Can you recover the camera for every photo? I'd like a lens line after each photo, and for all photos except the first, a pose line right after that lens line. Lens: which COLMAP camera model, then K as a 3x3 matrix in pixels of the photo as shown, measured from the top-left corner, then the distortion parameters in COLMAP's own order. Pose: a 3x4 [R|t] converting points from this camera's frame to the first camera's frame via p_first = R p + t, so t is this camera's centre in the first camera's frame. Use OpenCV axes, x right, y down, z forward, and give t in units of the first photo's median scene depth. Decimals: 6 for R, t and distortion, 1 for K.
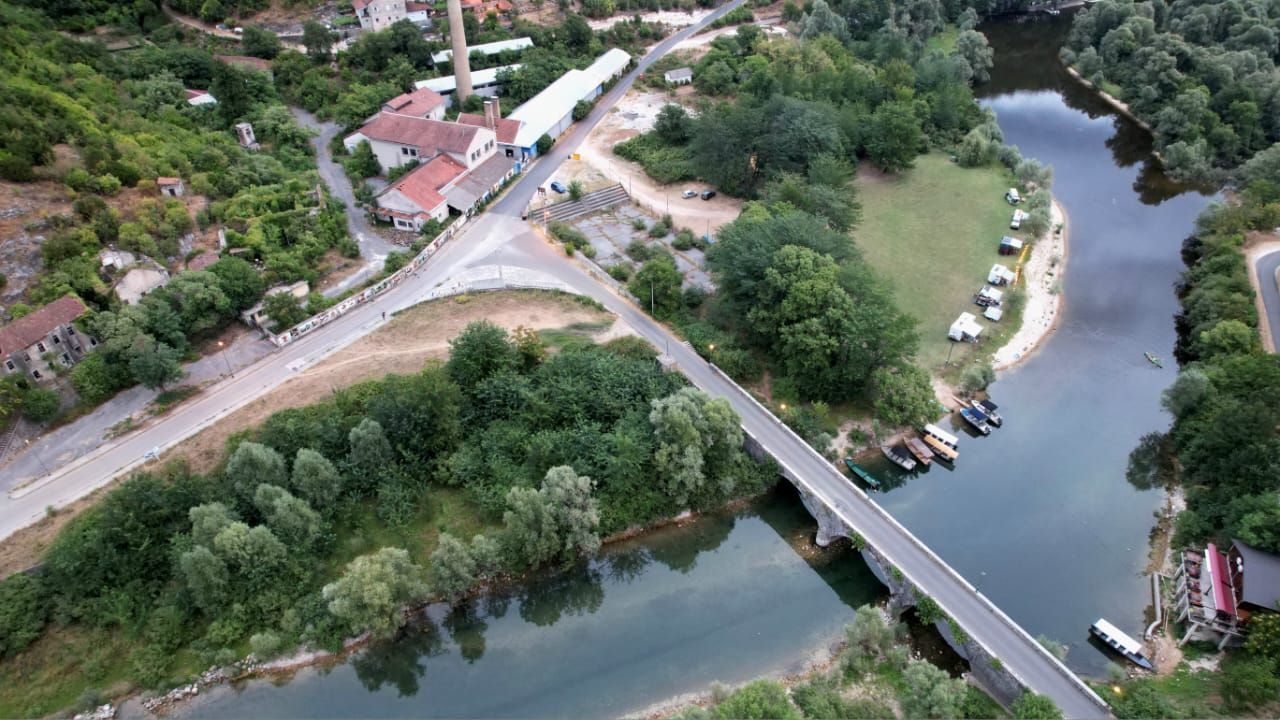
lens RADIAL K [[819.8, 0, 642.0], [0, 819.8, 371.2], [0, 0, 1]] dist [-0.081454, 0.076079]
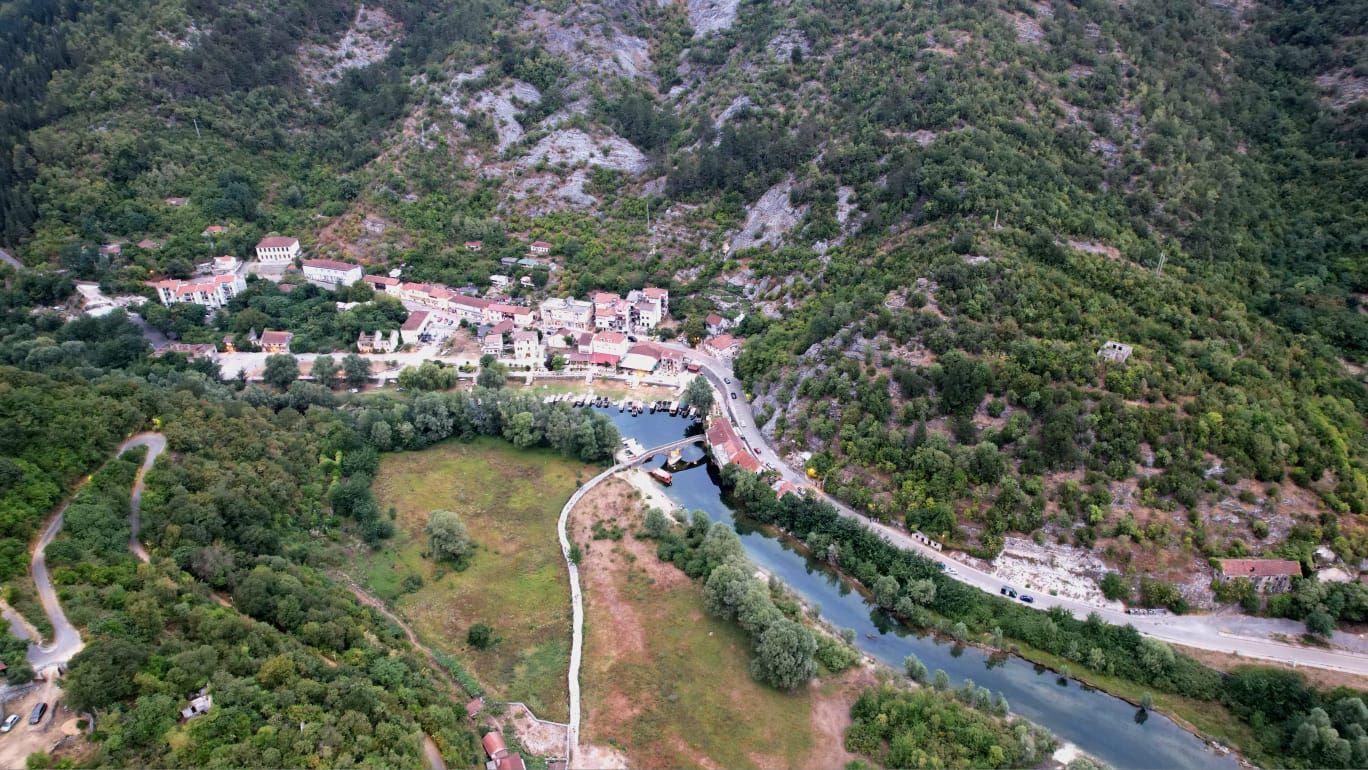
lens RADIAL K [[874.4, 0, 686.5], [0, 874.4, 397.5], [0, 0, 1]] dist [-0.081264, 0.076334]
pose [[0.399780, 0.448206, -0.799555, 0.111411], [-0.550545, 0.814836, 0.181498, 0.010895], [0.732855, 0.367632, 0.572513, -1.042098]]
